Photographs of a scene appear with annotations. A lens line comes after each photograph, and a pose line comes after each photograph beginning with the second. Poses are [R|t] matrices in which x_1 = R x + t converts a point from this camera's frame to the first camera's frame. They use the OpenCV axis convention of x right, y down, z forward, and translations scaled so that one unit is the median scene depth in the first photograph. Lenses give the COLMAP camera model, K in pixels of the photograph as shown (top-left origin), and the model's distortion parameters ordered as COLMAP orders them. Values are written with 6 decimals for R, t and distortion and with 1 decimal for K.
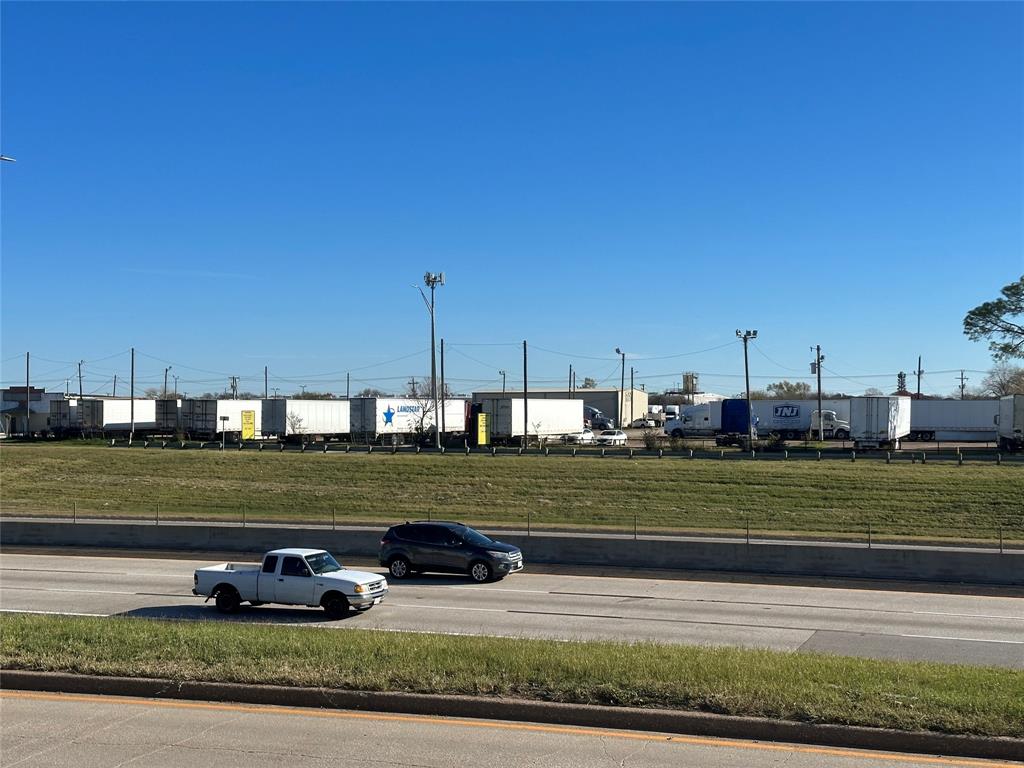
lens RADIAL K [[1426.6, 0, 503.0], [0, 1426.6, 394.6], [0, 0, 1]] dist [0.131508, 0.000000]
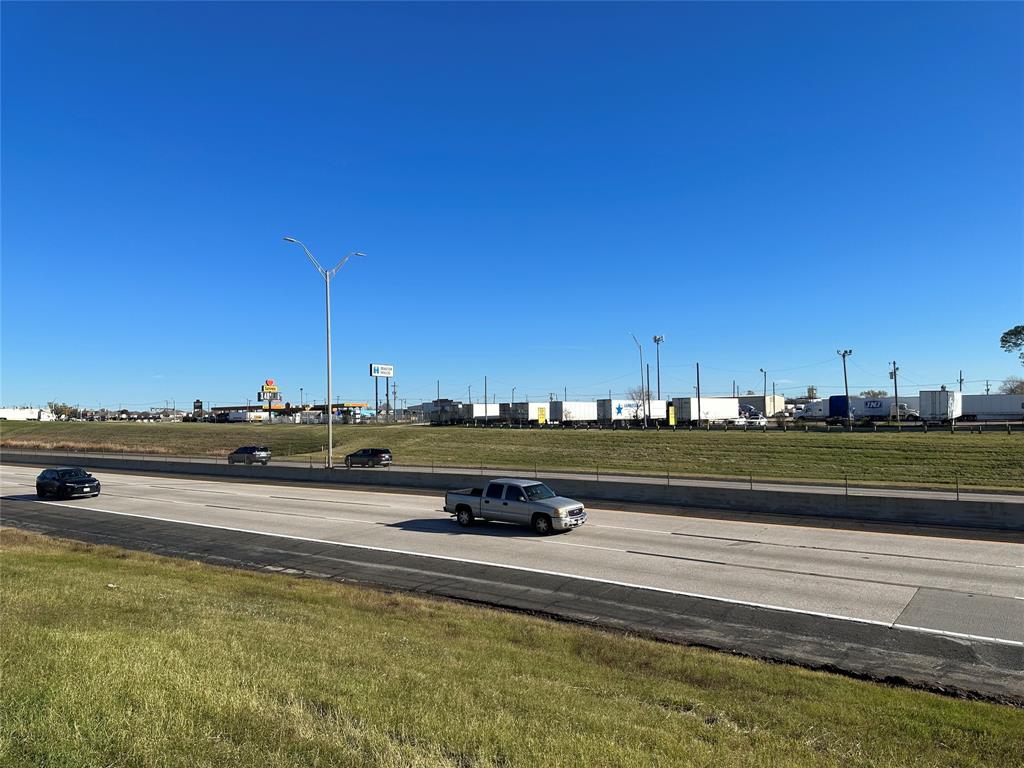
lens RADIAL K [[713.8, 0, 513.2], [0, 713.8, 387.5], [0, 0, 1]] dist [0.084397, -0.108706]
pose [[0.965108, -0.022912, -0.260847, 0.026237], [0.016595, 0.999514, -0.026393, 0.010429], [0.261325, 0.021144, 0.965019, 0.144523]]
